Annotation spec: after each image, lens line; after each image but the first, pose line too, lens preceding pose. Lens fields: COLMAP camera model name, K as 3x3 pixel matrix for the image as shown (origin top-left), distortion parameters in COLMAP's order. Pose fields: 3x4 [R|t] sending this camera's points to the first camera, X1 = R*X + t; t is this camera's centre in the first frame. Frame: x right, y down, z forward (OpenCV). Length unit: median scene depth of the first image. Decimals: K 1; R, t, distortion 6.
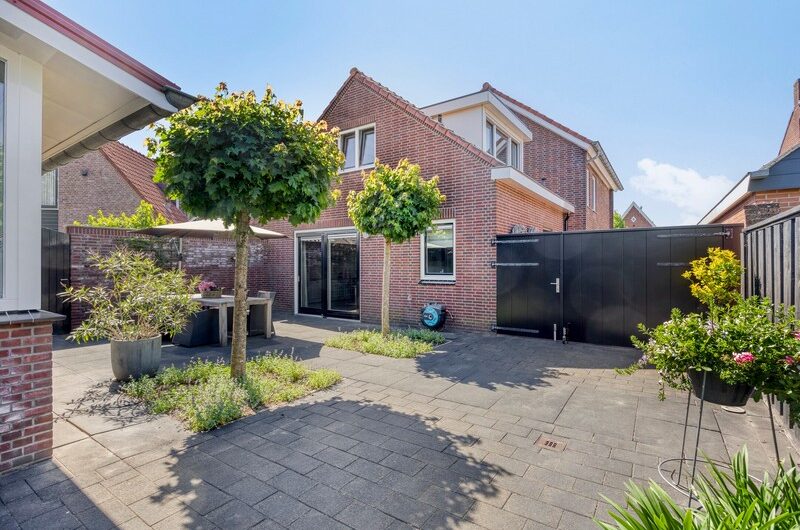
lens RADIAL K [[384.5, 0, 397.3], [0, 384.5, 262.7], [0, 0, 1]] dist [0.002865, 0.000364]
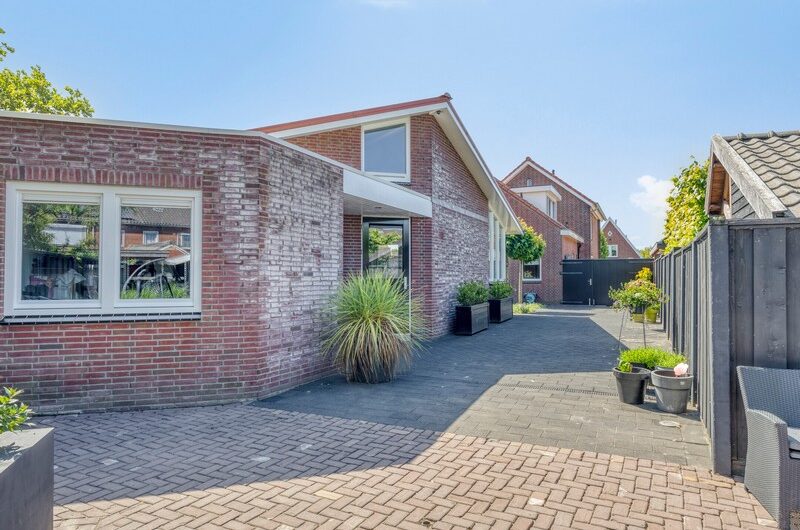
lens RADIAL K [[508.4, 0, 400.9], [0, 508.4, 269.3], [0, 0, 1]] dist [0.025943, -0.001601]
pose [[0.985353, 0.002742, 0.170504, -0.781814], [-0.000783, 0.999933, -0.011553, 0.011140], [-0.170524, 0.011251, 0.985289, -1.167579]]
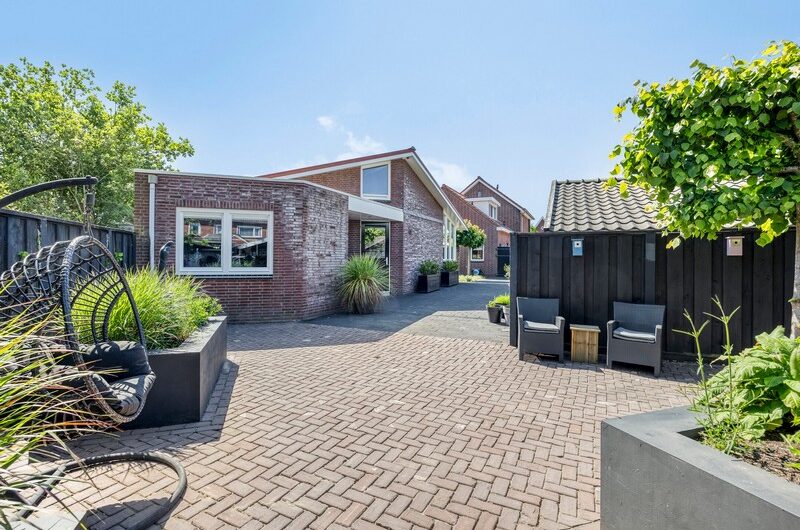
lens RADIAL K [[384.5, 0, 400.9], [0, 384.5, 261.1], [0, 0, 1]] dist [0.002865, 0.000364]
pose [[0.984281, 0.006464, 0.176493, -0.779467], [-0.008816, 0.999882, 0.012544, 0.010871], [-0.176391, -0.013903, 0.984222, -1.434175]]
